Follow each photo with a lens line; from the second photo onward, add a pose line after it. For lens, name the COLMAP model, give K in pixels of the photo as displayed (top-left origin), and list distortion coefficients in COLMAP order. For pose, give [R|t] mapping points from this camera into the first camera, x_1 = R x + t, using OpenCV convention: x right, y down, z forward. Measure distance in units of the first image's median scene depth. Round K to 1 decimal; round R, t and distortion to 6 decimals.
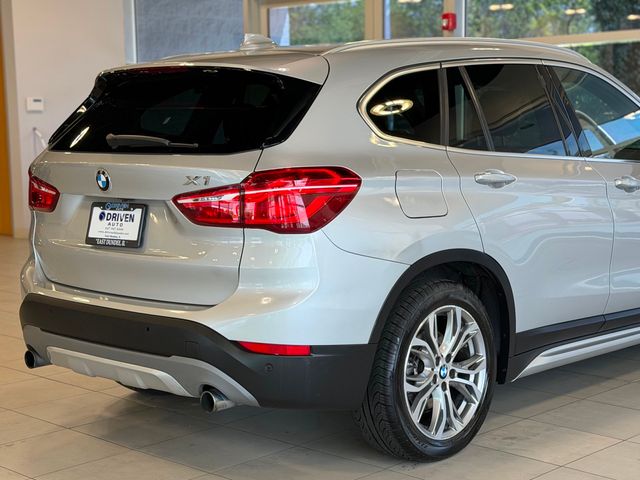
lens RADIAL K [[1166.2, 0, 298.9], [0, 1166.2, 238.7], [0, 0, 1]] dist [0.121461, 0.000000]
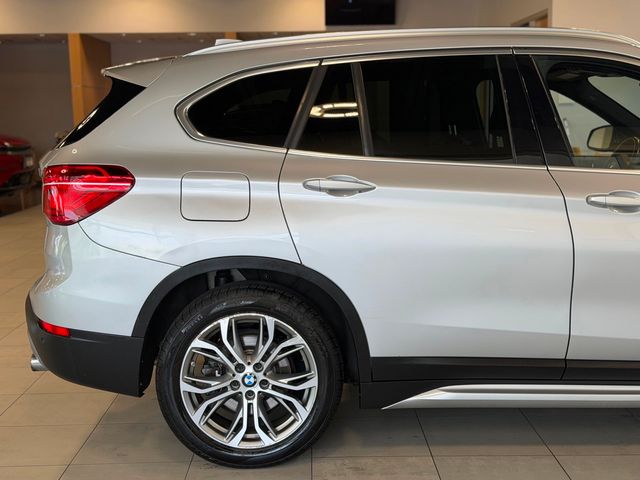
lens RADIAL K [[921.2, 0, 324.1], [0, 921.2, 241.6], [0, 0, 1]] dist [0.131915, 0.000000]
pose [[0.698729, 0.100205, -0.708333, 0.749658], [-0.070822, 0.994967, 0.070892, -0.064725], [0.711872, 0.000631, 0.702309, 0.535707]]
